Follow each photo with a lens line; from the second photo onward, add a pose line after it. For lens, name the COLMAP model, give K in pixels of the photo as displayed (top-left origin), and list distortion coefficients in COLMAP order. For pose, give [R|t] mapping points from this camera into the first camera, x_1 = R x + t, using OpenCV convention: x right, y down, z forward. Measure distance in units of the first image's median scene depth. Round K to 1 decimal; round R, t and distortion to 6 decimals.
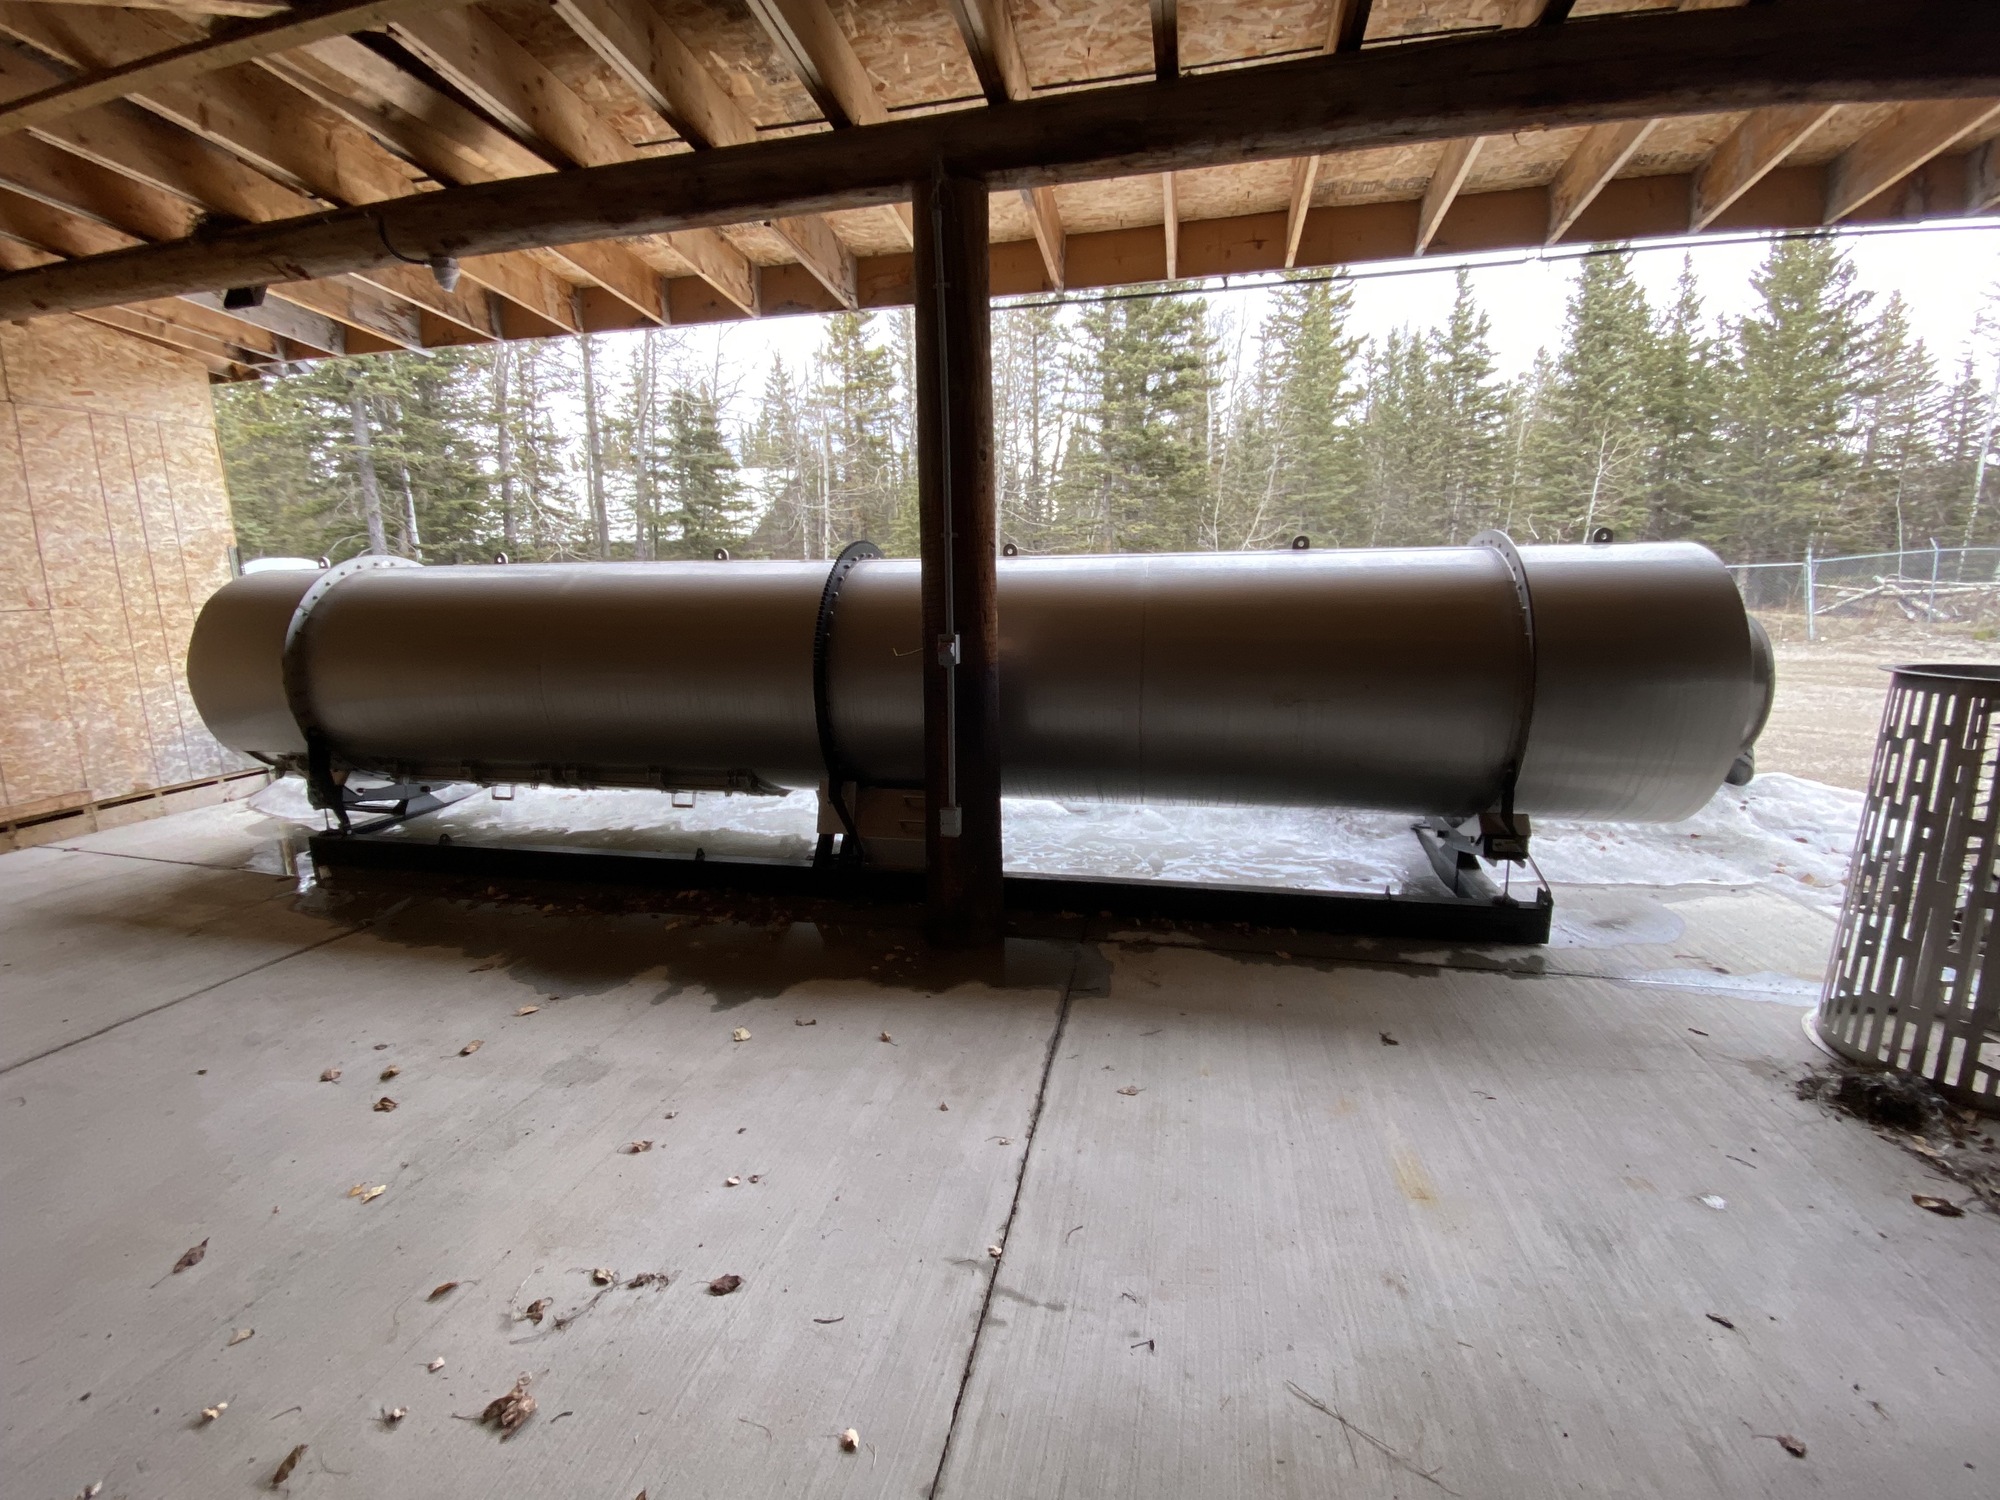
lens RADIAL K [[812.0, 0, 1044.0], [0, 812.0, 750.8], [0, 0, 1]] dist [-0.007893, -0.000777]
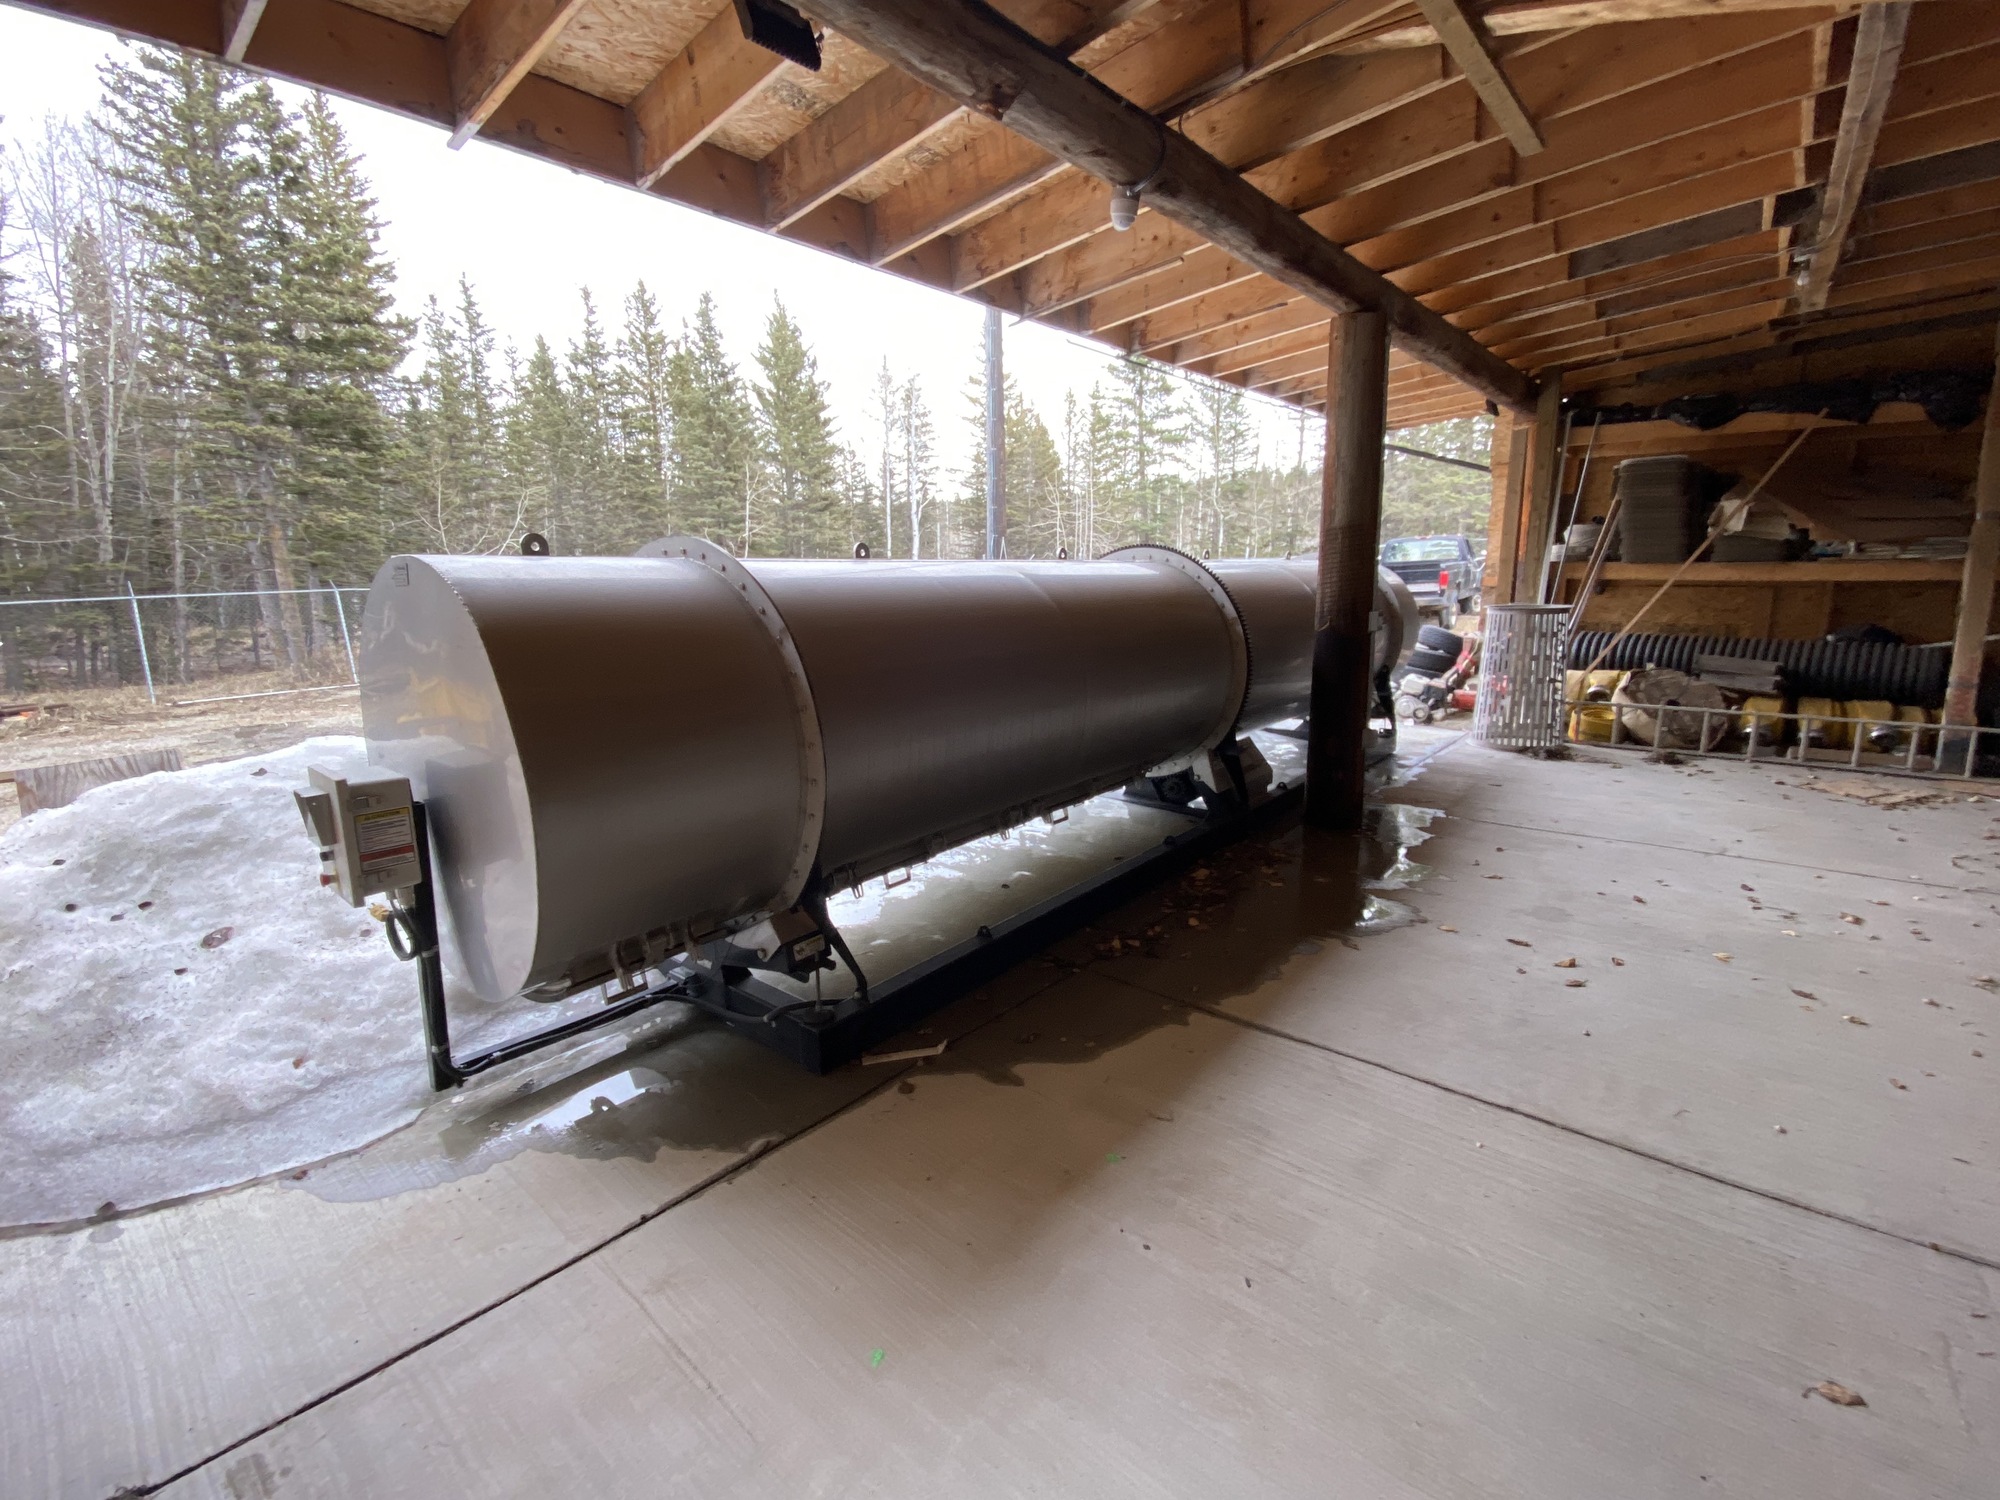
lens RADIAL K [[812.0, 0, 995.8], [0, 812.0, 753.3], [0, 0, 1]] dist [-0.007893, -0.000777]
pose [[0.523021, -0.174784, 0.834206, -1.495614], [0.184727, 0.978729, 0.089246, -0.118948], [-0.832061, 0.107423, 0.544183, 0.687009]]
